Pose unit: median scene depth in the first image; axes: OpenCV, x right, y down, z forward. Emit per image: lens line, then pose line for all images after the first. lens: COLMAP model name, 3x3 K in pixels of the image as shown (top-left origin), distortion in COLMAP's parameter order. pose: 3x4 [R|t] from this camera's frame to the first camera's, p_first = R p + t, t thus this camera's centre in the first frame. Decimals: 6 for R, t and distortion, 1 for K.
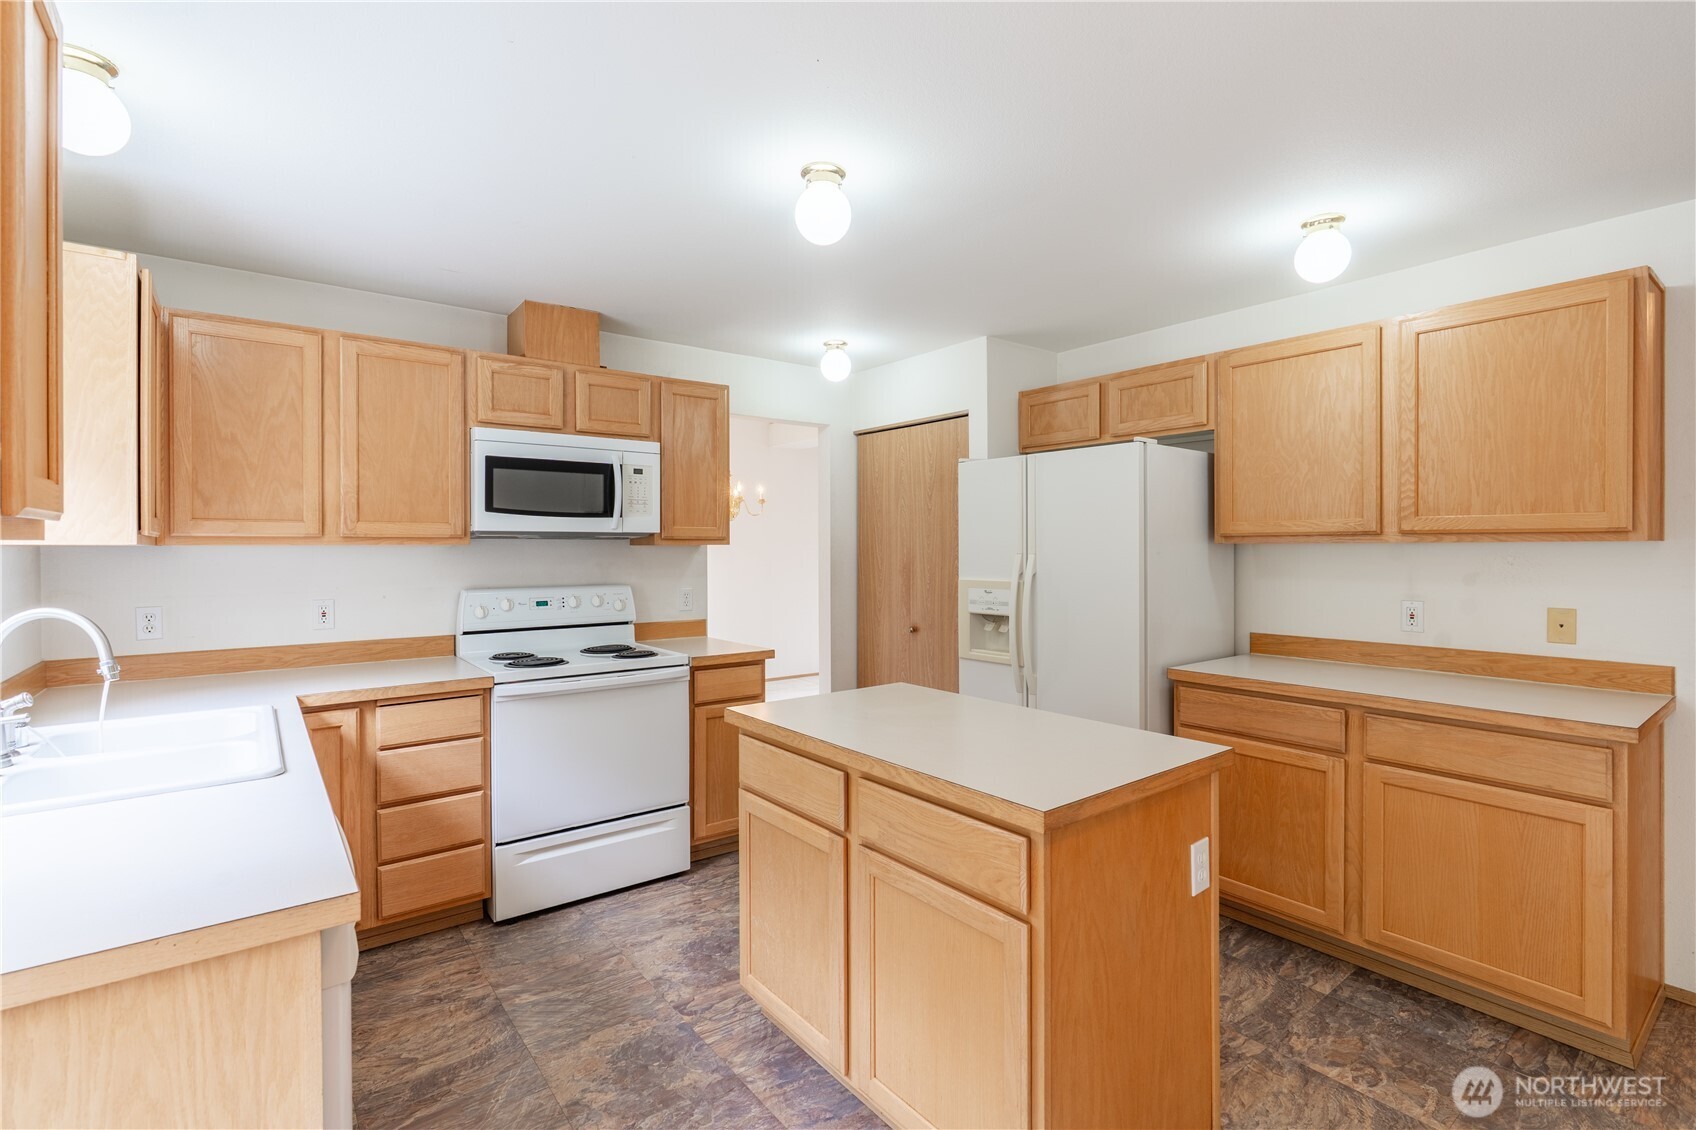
lens RADIAL K [[773.9, 0, 848.3], [0, 773.9, 551.0], [0, 0, 1]] dist [-0.005905, 0.001417]
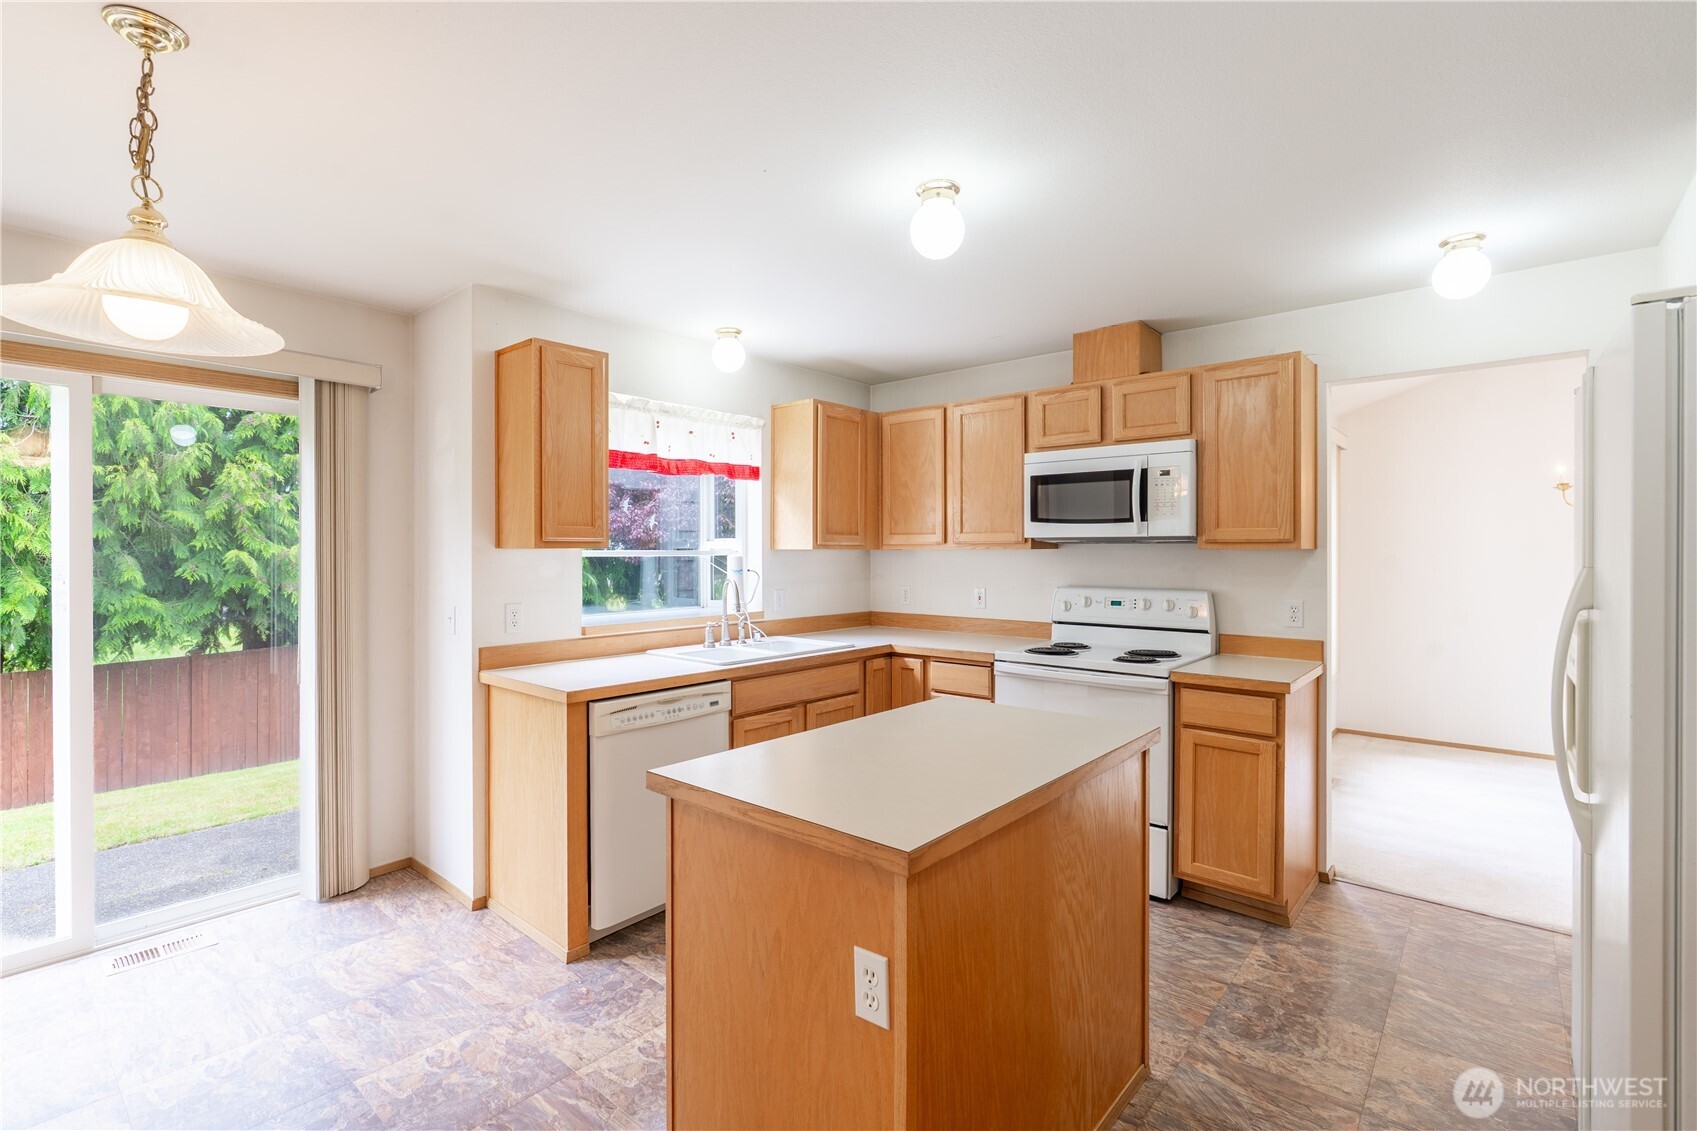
lens RADIAL K [[774.3, 0, 849.7], [0, 774.3, 555.1], [0, 0, 1]] dist [-0.005905, 0.001417]
pose [[0.200788, 0.008556, -0.979597, 0.629843], [-0.005989, 0.999954, 0.007506, -0.005502], [0.979617, 0.004360, 0.200829, 0.445870]]
